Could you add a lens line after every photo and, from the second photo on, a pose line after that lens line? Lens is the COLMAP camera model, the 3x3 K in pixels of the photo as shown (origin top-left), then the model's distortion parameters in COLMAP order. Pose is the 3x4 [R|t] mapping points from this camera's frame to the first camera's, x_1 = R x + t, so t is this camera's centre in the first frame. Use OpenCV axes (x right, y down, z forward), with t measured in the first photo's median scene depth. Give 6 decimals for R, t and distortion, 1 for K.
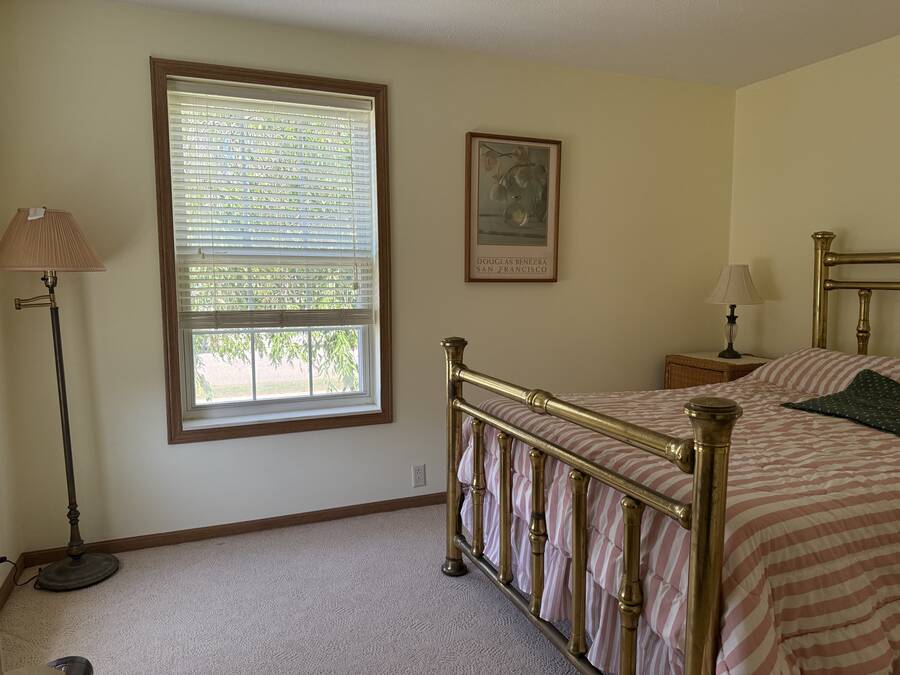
lens RADIAL K [[638.2, 0, 450.4], [0, 638.2, 339.6], [0, 0, 1]] dist [0.000940, -0.006612]
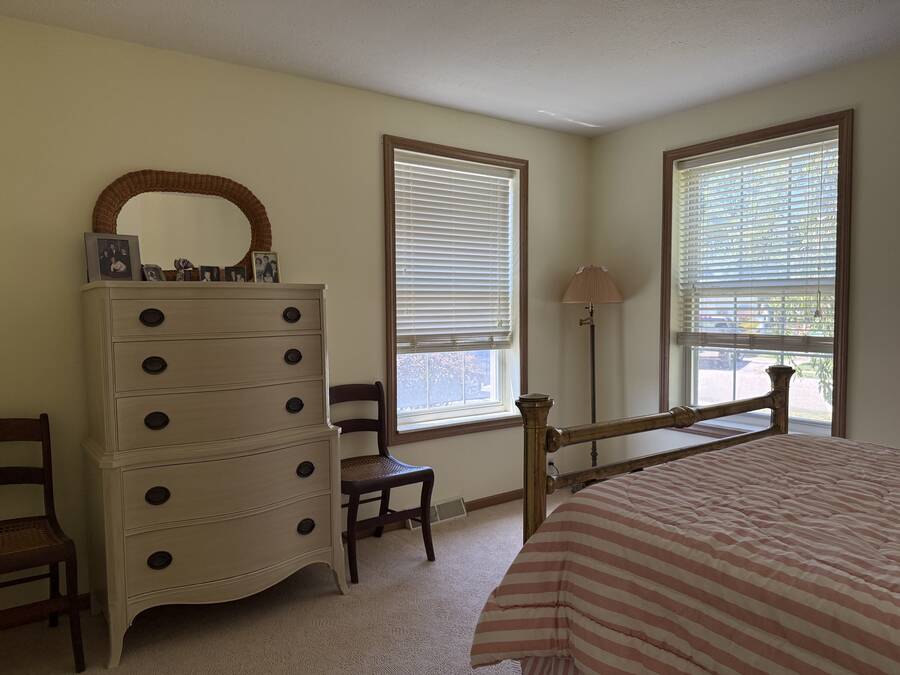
lens RADIAL K [[638.2, 0, 451.1], [0, 638.2, 340.5], [0, 0, 1]] dist [0.000940, -0.006612]
pose [[0.240583, 0.048722, -0.969405, 0.776272], [-0.088917, 0.995646, 0.027974, -0.021061], [0.966547, 0.079466, 0.243868, 0.218670]]
